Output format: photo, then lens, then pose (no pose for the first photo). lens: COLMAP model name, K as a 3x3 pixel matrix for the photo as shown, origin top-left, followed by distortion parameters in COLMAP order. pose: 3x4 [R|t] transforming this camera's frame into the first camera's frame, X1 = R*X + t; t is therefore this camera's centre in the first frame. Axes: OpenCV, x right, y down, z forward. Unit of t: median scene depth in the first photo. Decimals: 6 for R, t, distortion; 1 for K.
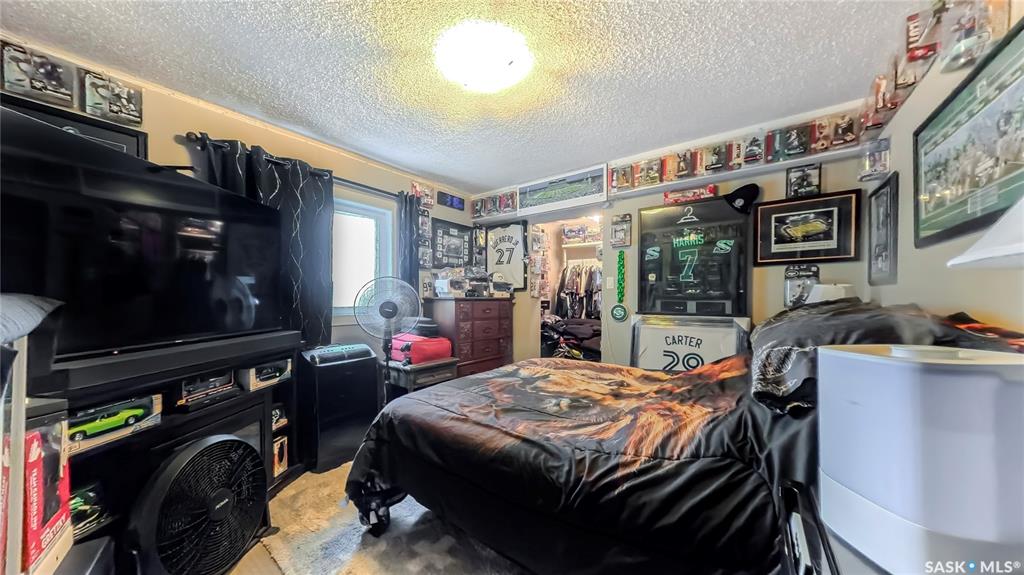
lens RADIAL K [[334.4, 0, 512.3], [0, 334.4, 294.0], [0, 0, 1]] dist [-0.001547, 0.000462]
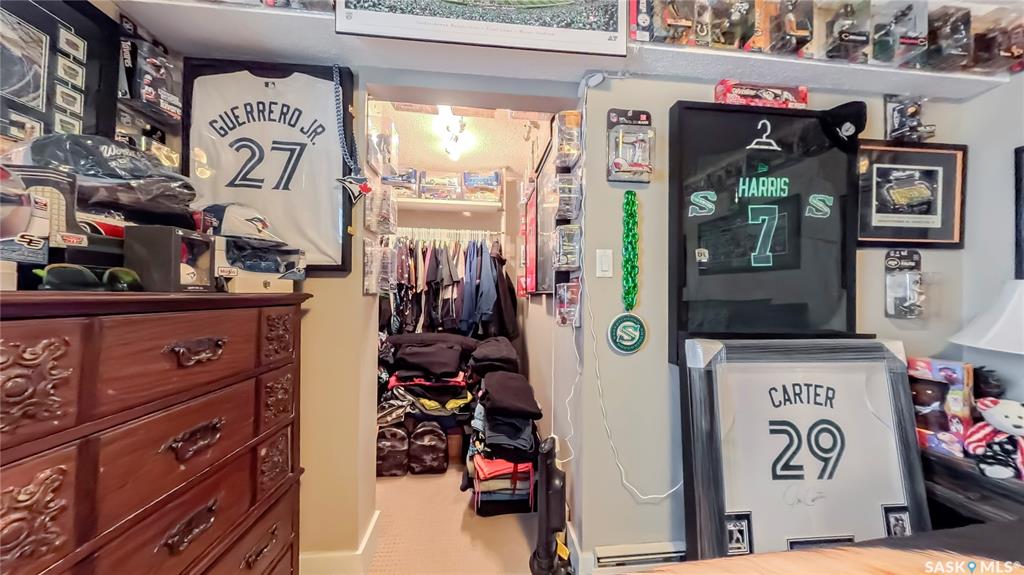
lens RADIAL K [[334.4, 0, 516.0], [0, 334.4, 290.5], [0, 0, 1]] dist [-0.001547, 0.000462]
pose [[0.740271, 0.018023, 0.672067, -0.065897], [-0.020186, 0.999786, -0.004577, 0.005104], [-0.672006, -0.010178, 0.740476, 0.666441]]
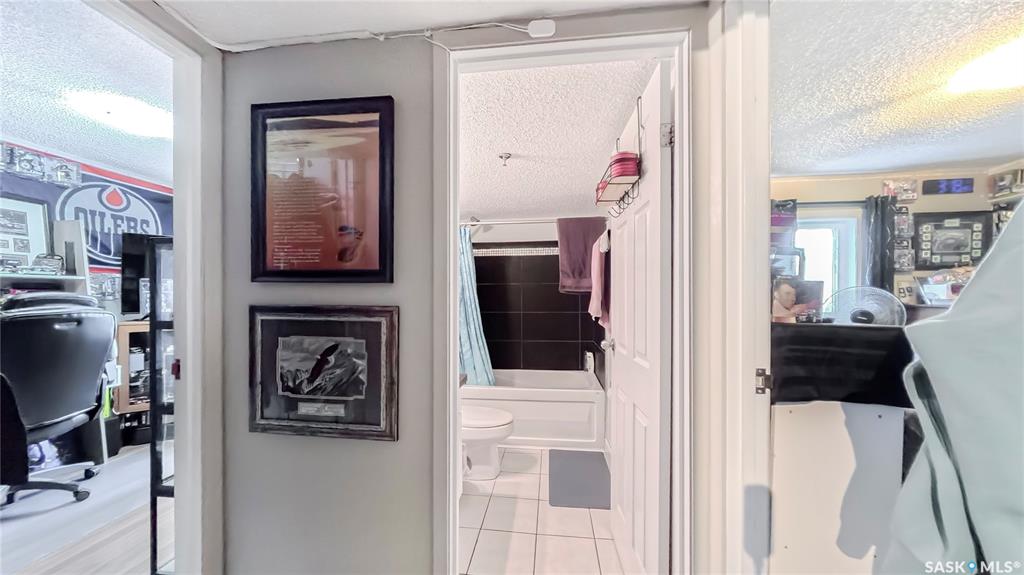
lens RADIAL K [[334.4, 0, 515.1], [0, 334.4, 299.0], [0, 0, 1]] dist [-0.001547, 0.000462]
pose [[0.492010, 0.000033, -0.870589, 0.007946], [0.006531, 0.999972, 0.003729, -0.012901], [0.870565, -0.007521, 0.491996, -0.329574]]
